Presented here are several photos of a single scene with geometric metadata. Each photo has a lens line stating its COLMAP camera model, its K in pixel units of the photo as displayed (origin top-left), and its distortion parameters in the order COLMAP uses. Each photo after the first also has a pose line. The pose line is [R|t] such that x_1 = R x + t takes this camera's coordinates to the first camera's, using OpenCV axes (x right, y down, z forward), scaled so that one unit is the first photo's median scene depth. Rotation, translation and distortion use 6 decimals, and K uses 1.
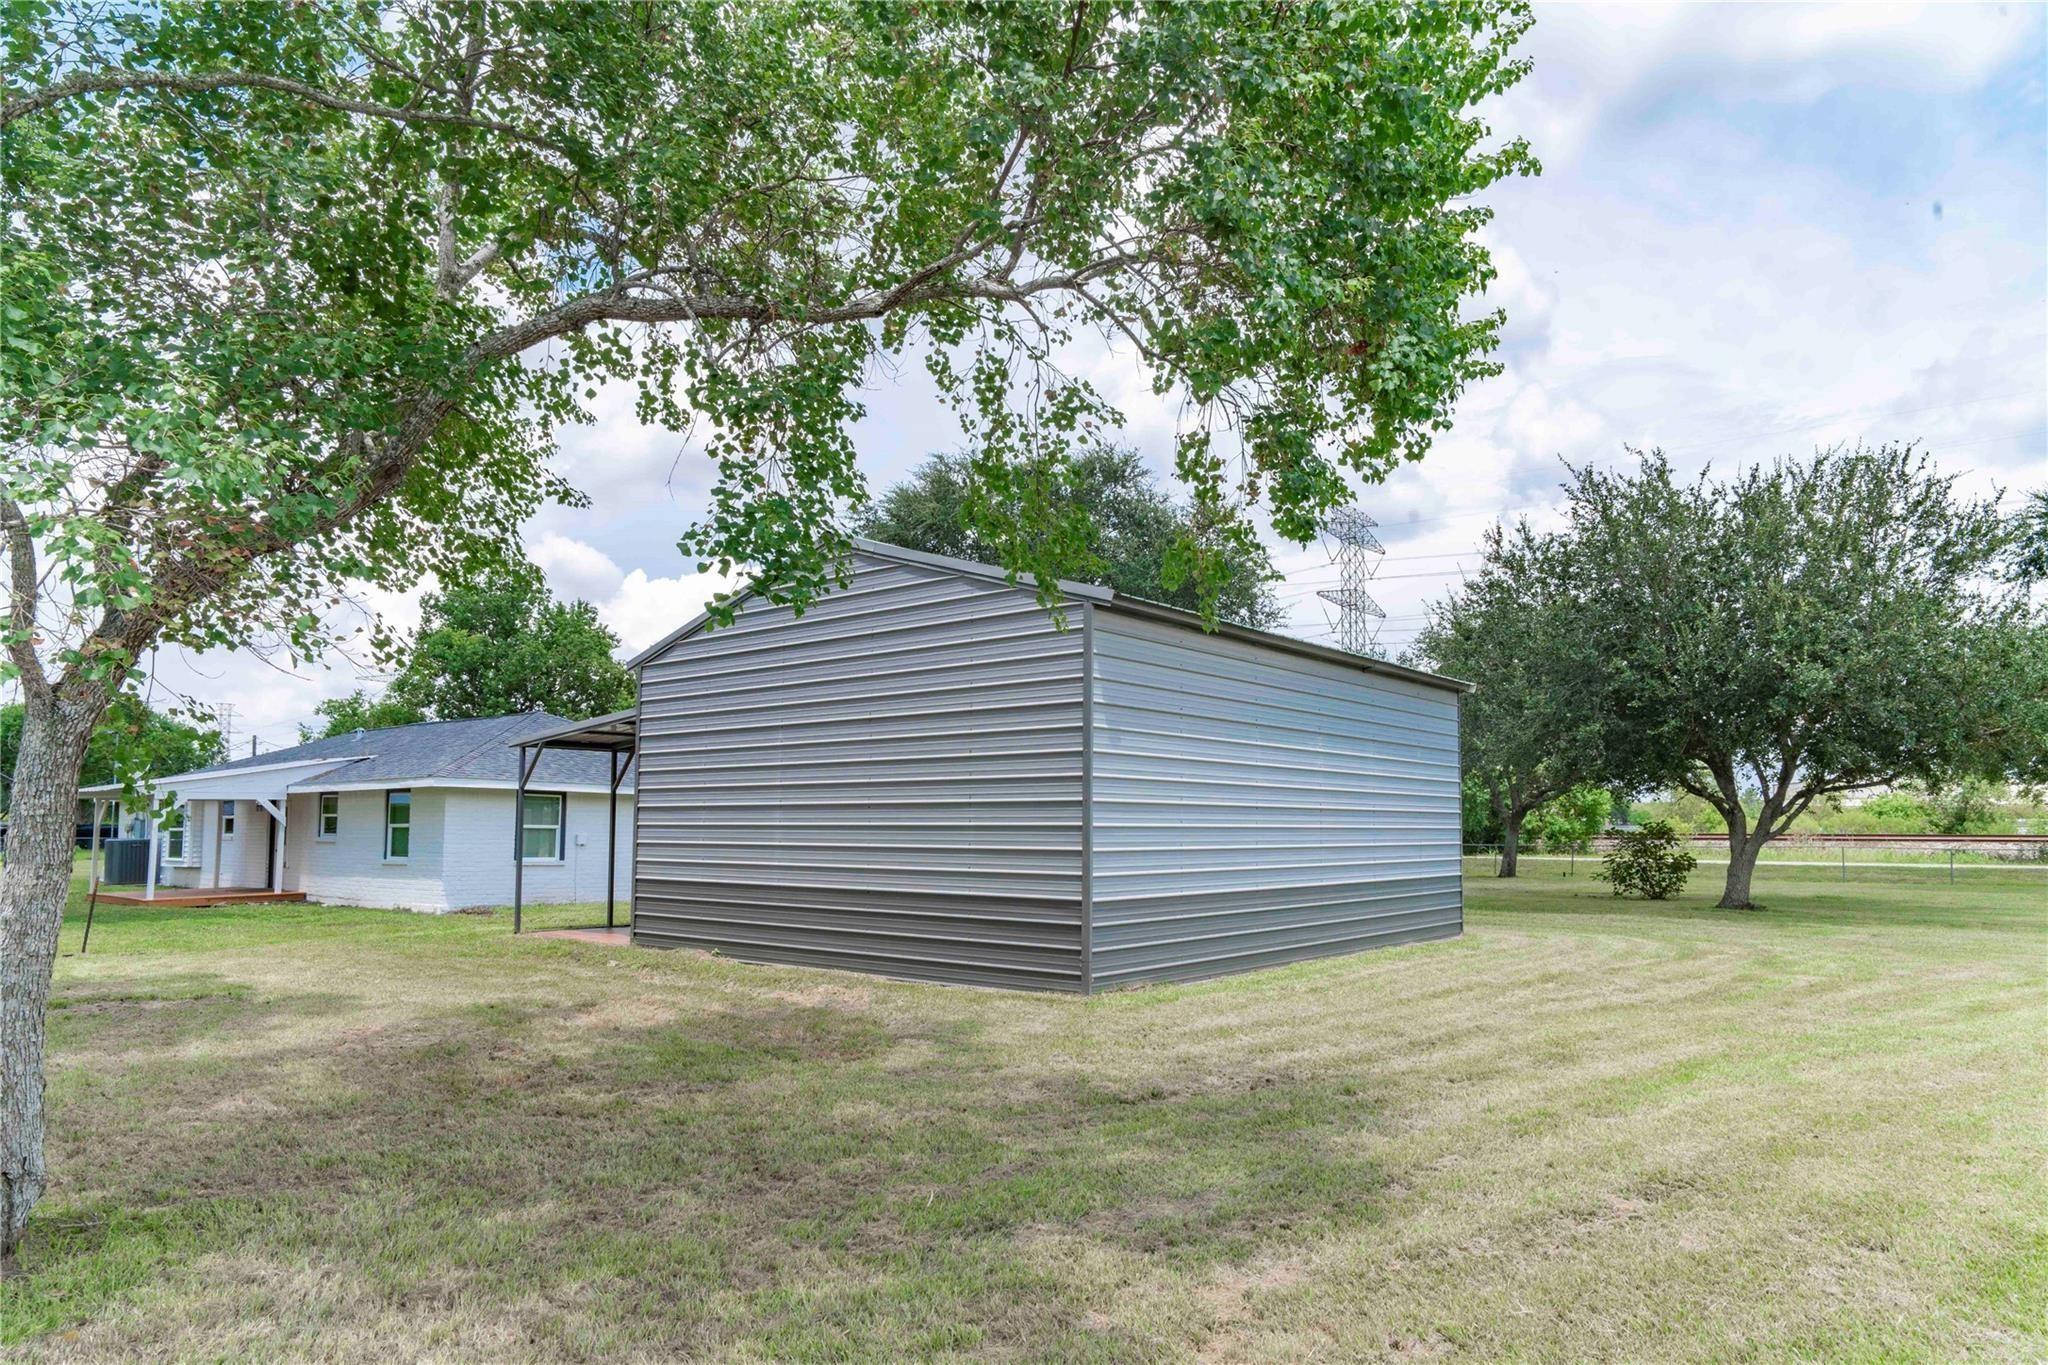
lens RADIAL K [[1228.9, 0, 1021.9], [0, 1228.9, 685.3], [0, 0, 1]] dist [-0.006253, -0.004530]
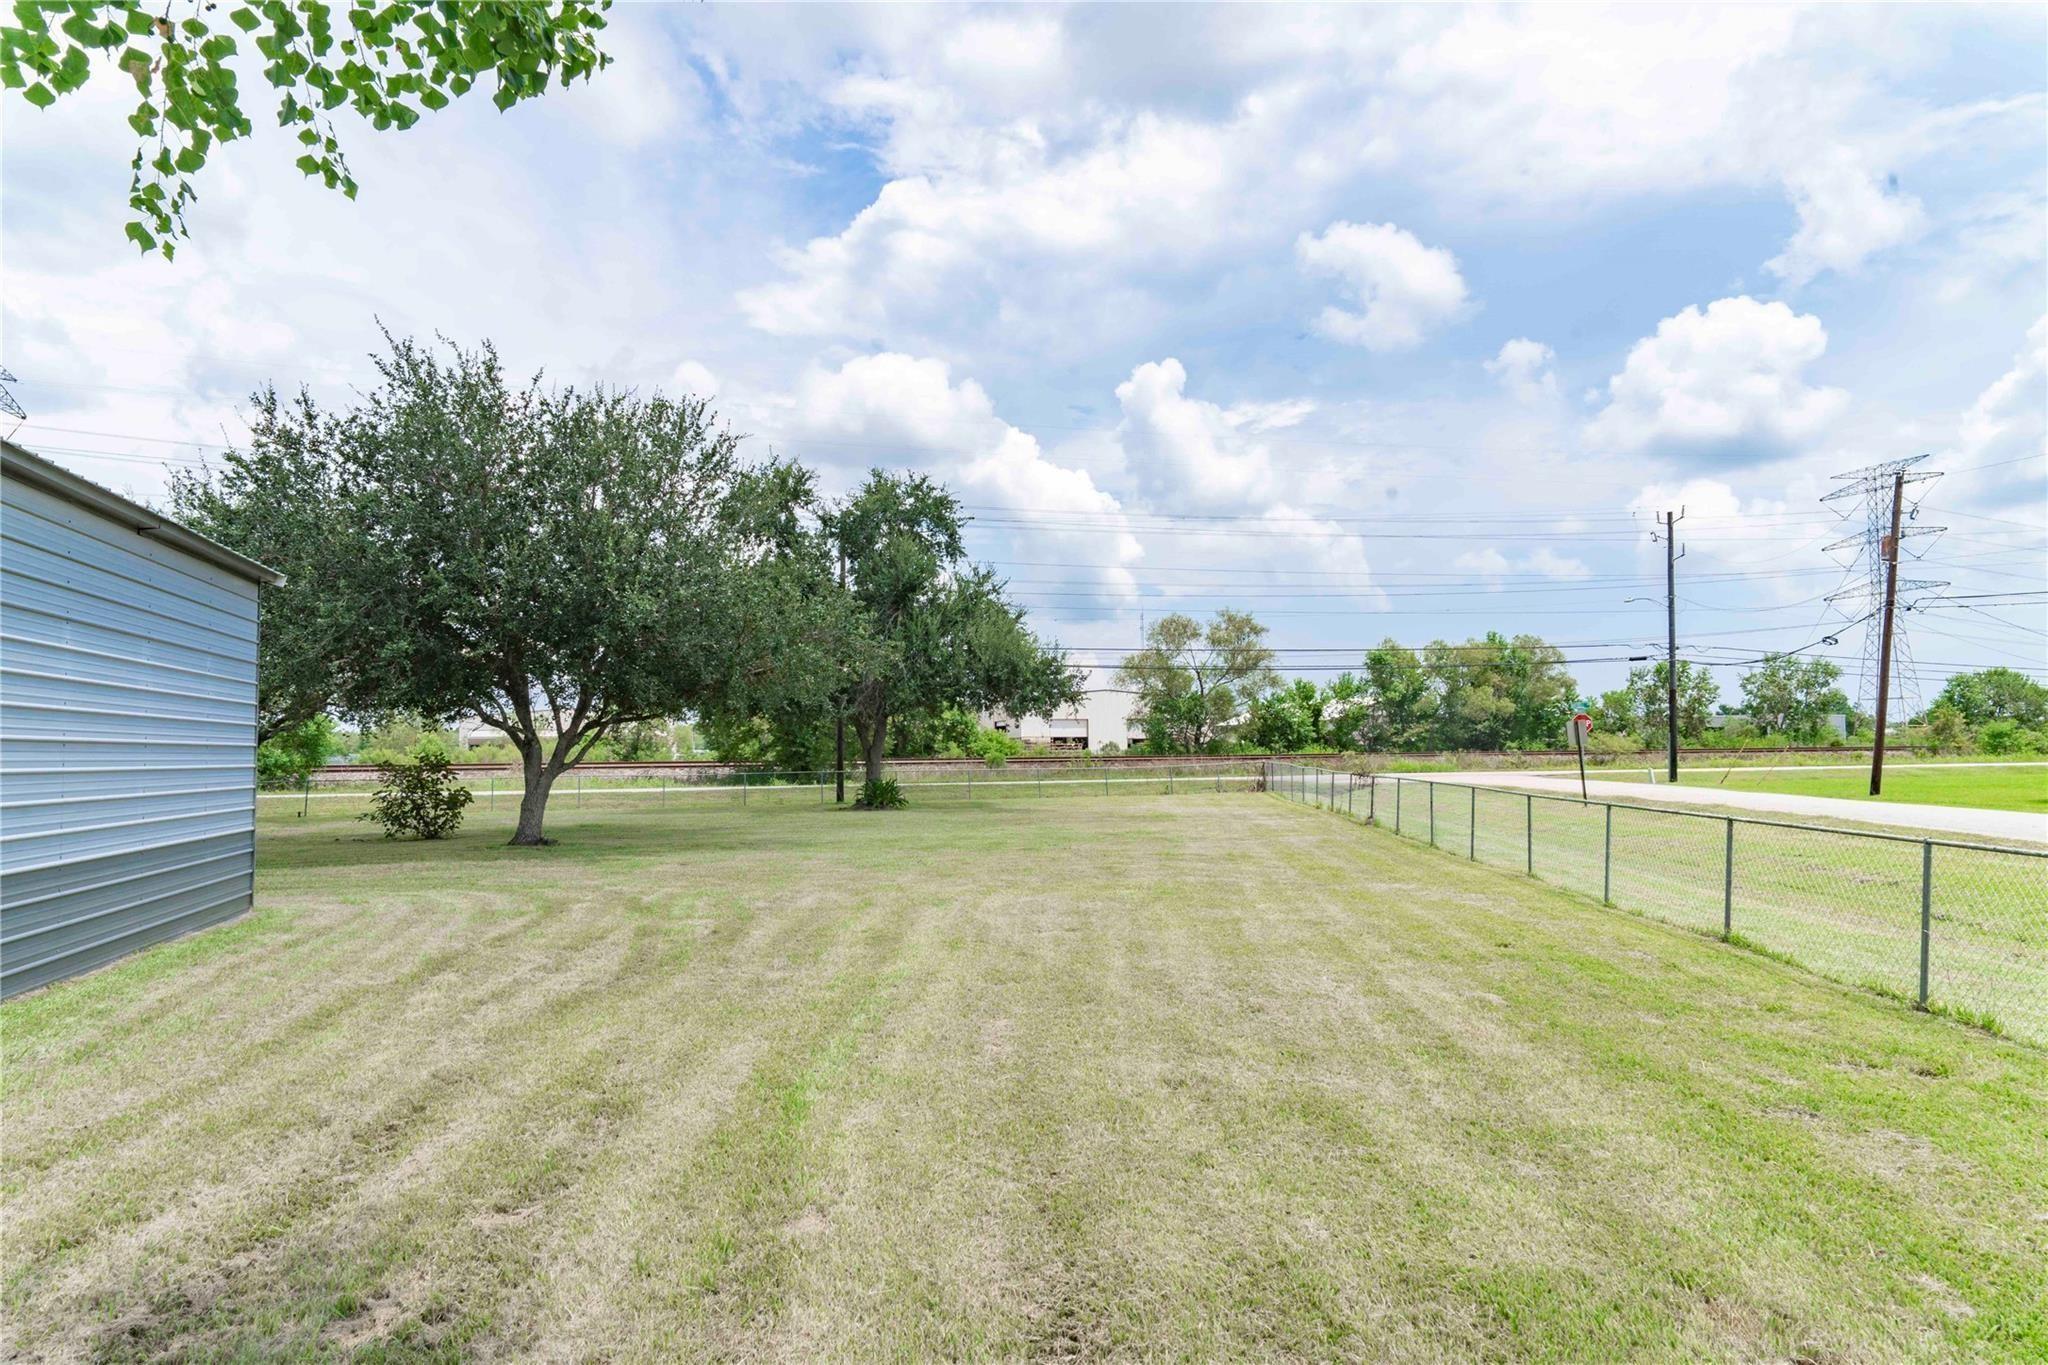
lens RADIAL K [[1228.9, 0, 1026.0], [0, 1228.9, 677.1], [0, 0, 1]] dist [-0.006253, -0.004530]
pose [[0.552847, 0.040498, 0.832298, -0.001331], [-0.081899, 0.996623, 0.005907, 0.015595], [-0.829248, -0.071430, 0.554297, 0.158170]]
